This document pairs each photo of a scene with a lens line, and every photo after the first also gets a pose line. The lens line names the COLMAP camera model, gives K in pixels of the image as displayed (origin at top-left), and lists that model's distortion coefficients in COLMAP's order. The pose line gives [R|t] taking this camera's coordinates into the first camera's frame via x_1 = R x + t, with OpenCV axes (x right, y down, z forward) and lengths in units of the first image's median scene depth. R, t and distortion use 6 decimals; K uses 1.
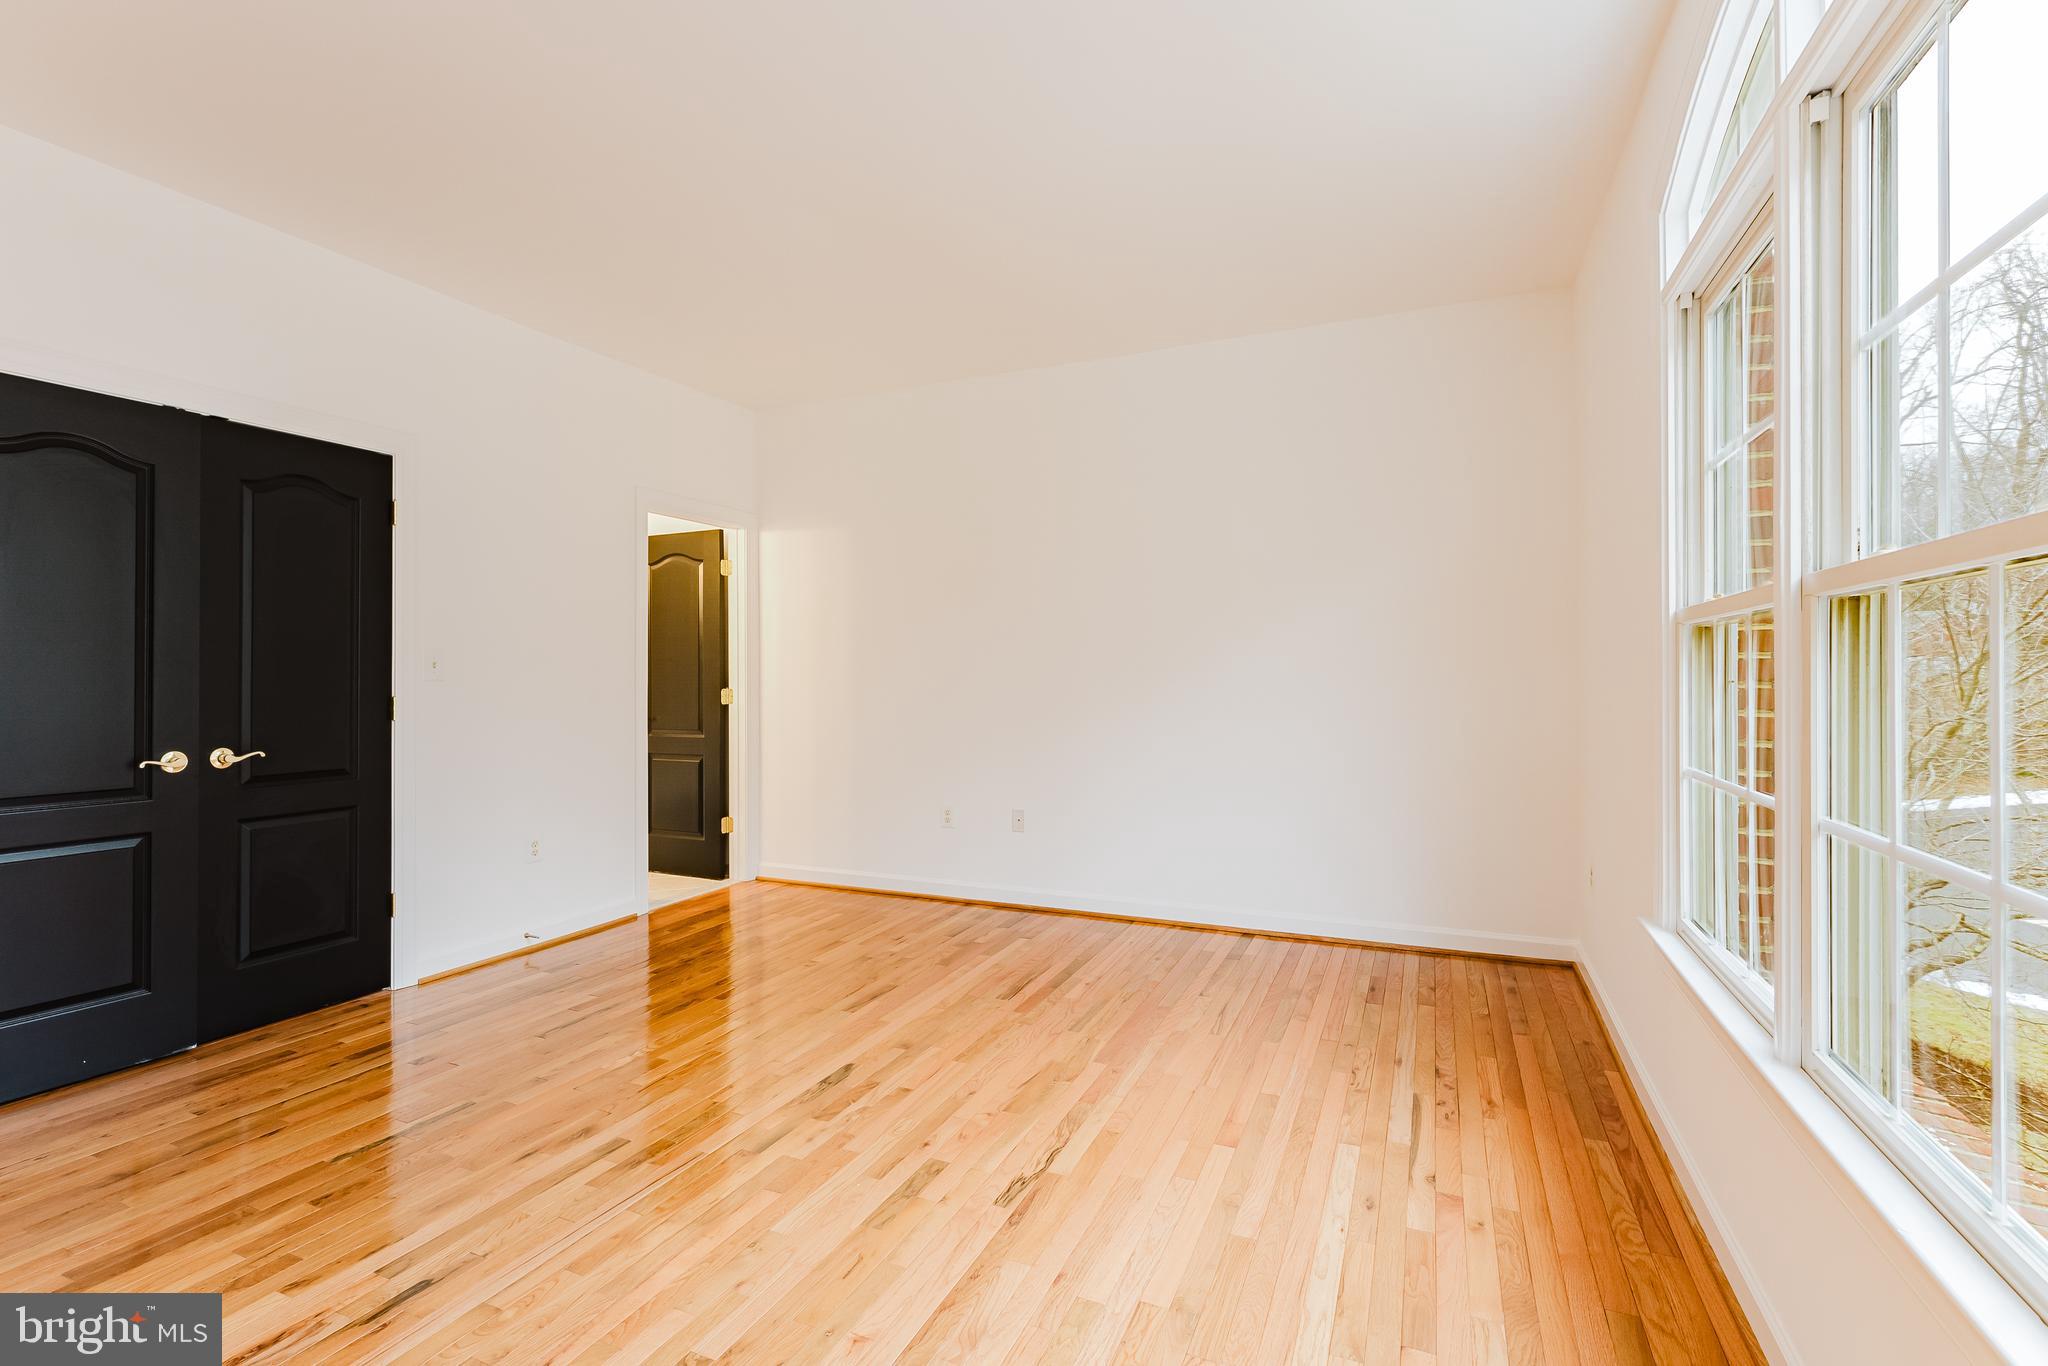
lens RADIAL K [[915.7, 0, 1034.1], [0, 915.7, 672.6], [0, 0, 1]] dist [-0.001870, -0.000394]
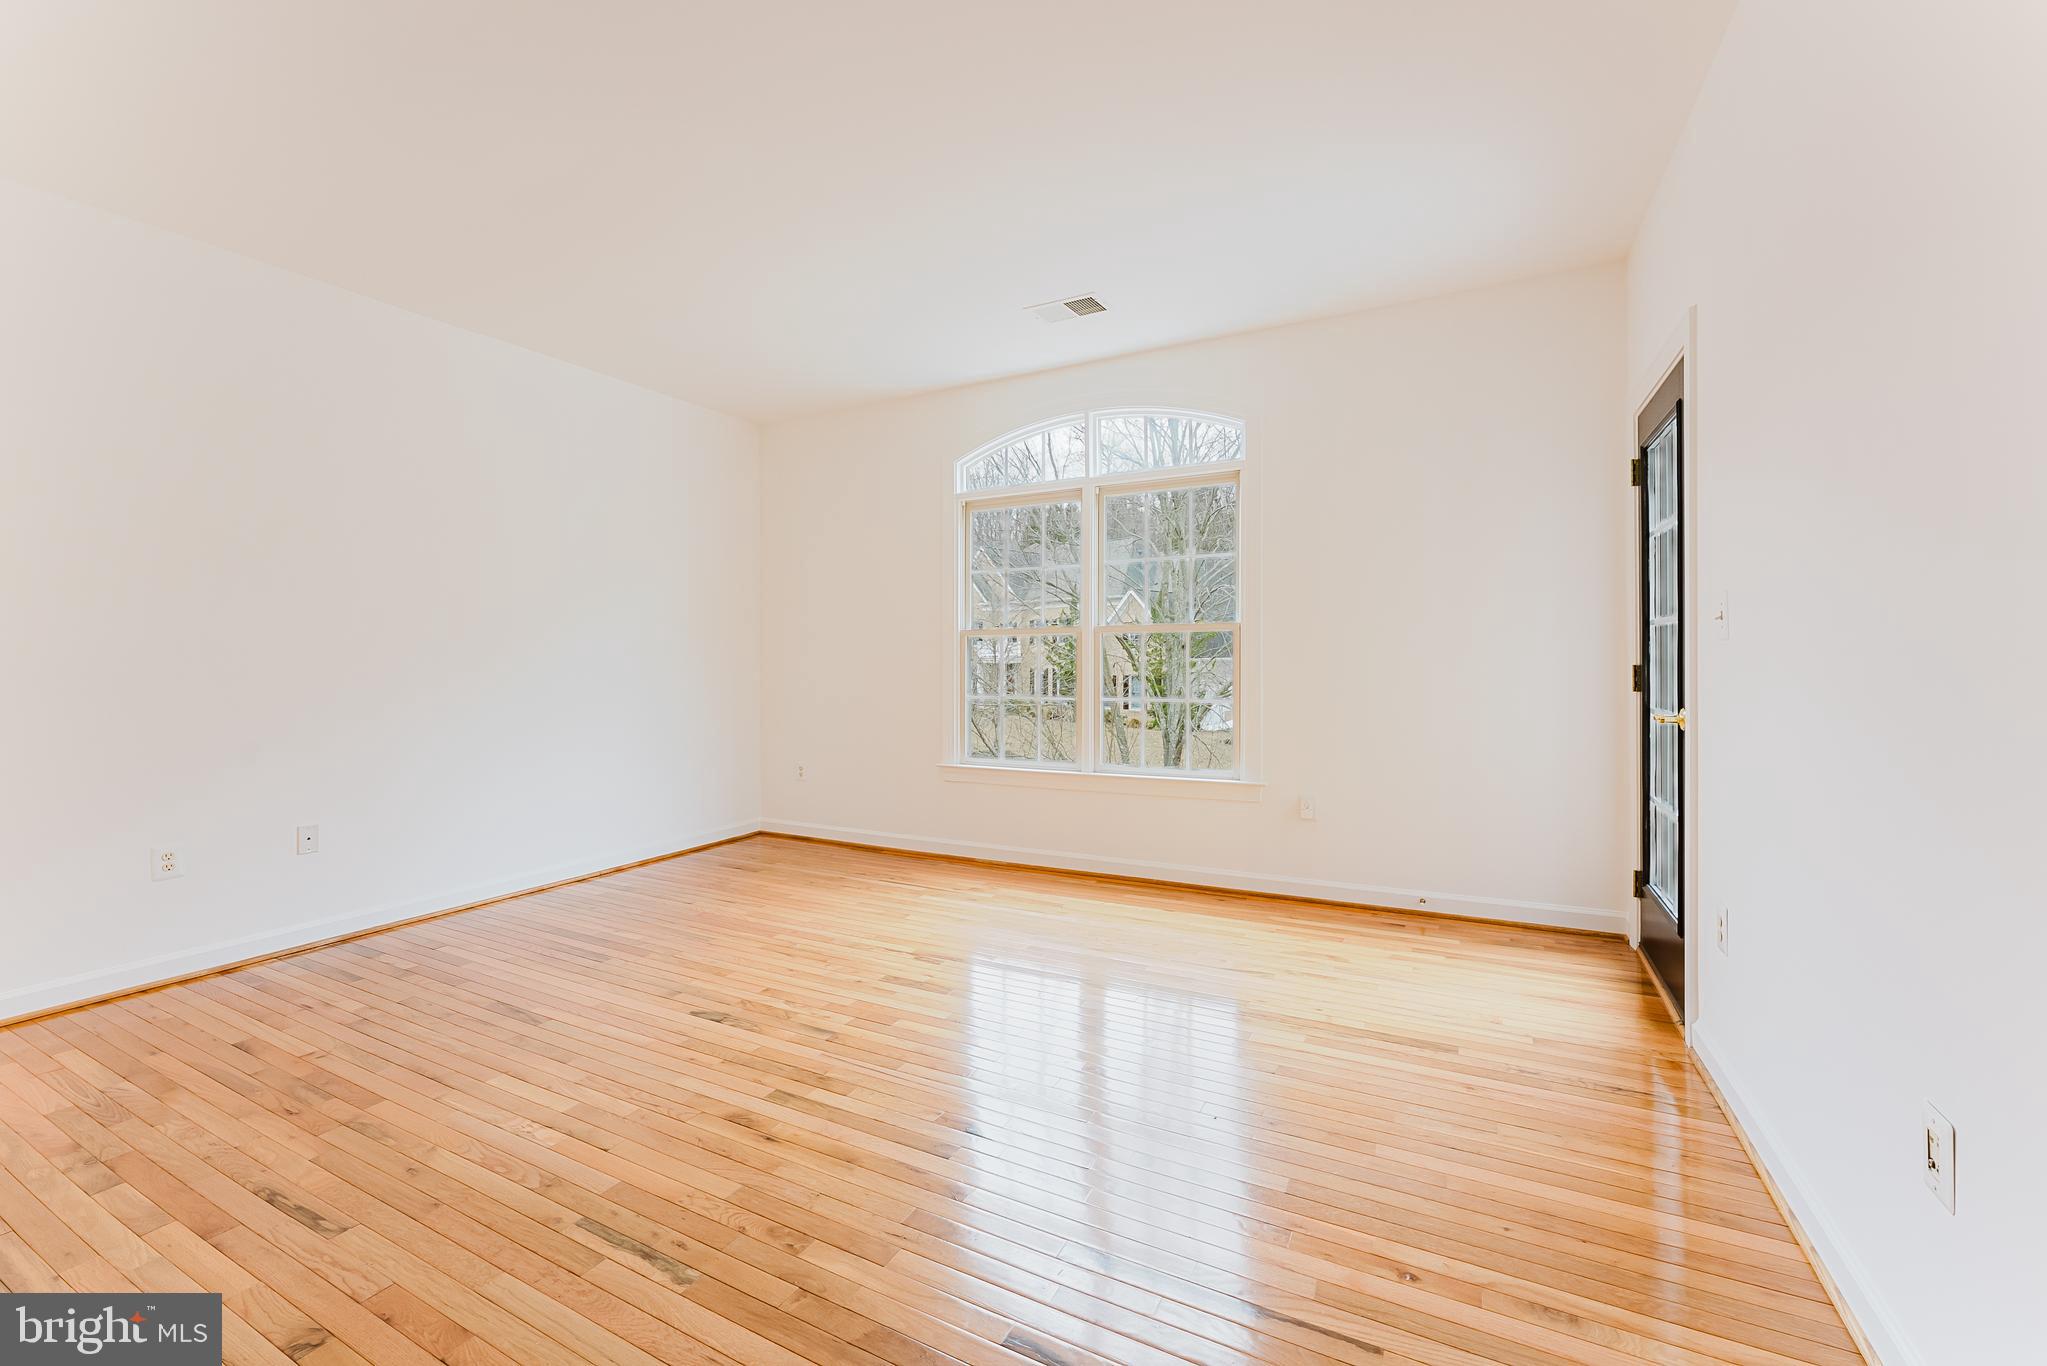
lens RADIAL K [[821.9, 0, 1022.1], [0, 821.9, 670.8], [0, 0, 1]] dist [-0.002269, -0.000110]
pose [[0.077467, -0.012856, 0.996912, -1.173866], [0.003528, 0.999914, 0.012621, 0.011985], [-0.996989, 0.002539, 0.077506, 0.550425]]
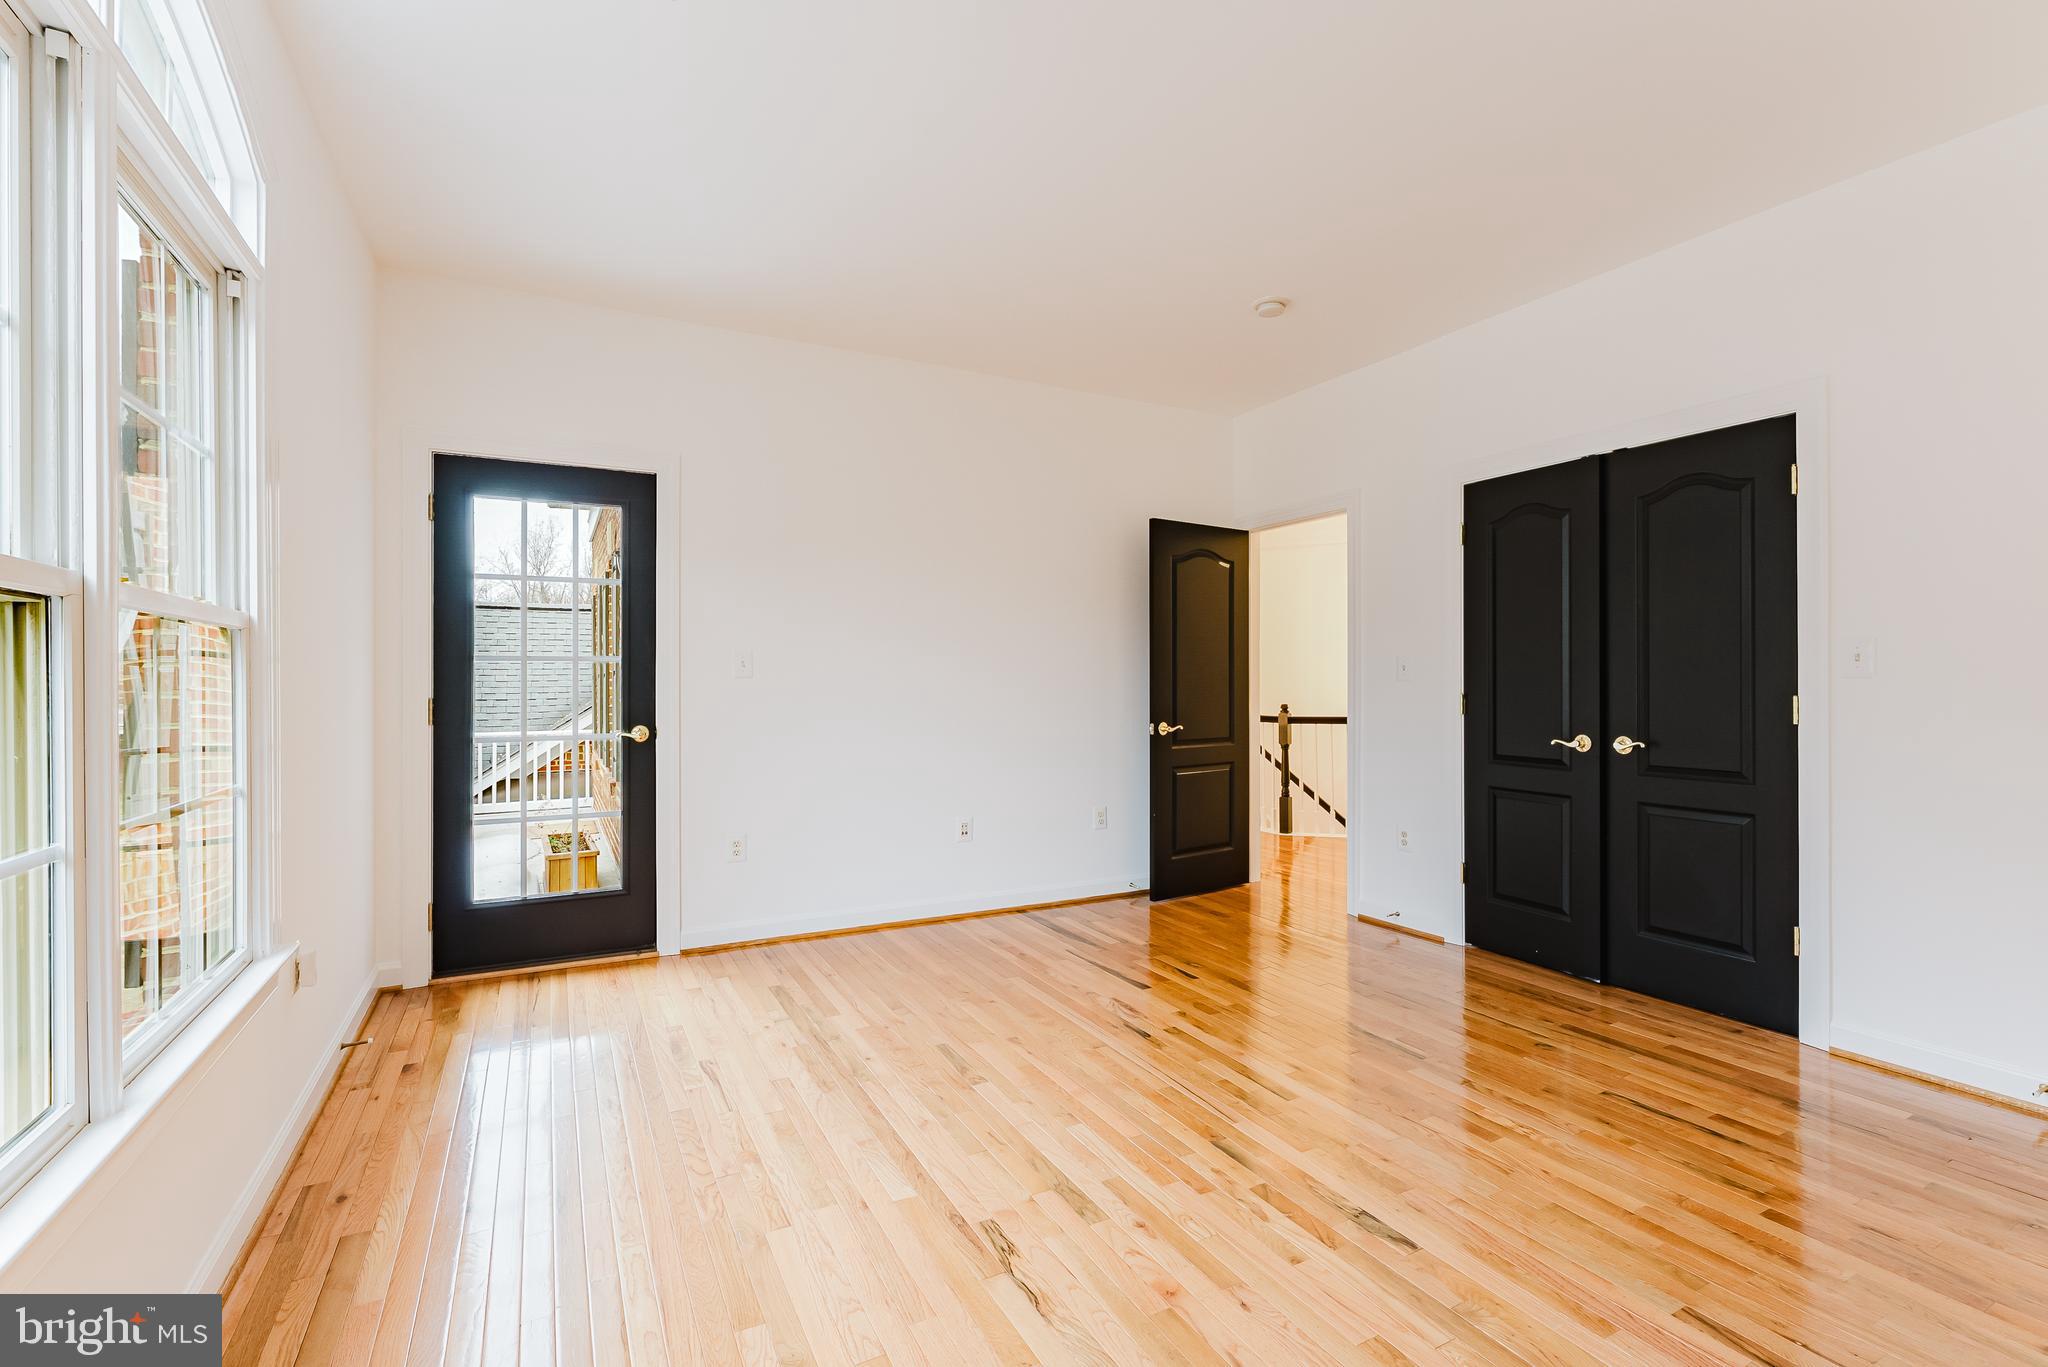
lens RADIAL K [[915.7, 0, 1027.3], [0, 915.7, 674.0], [0, 0, 1]] dist [-0.001870, -0.000394]
pose [[-0.621969, 0.000825, -0.783042, 0.526677], [0.010444, 0.999919, -0.007242, 0.004990], [0.782973, -0.012682, -0.621927, 1.242885]]
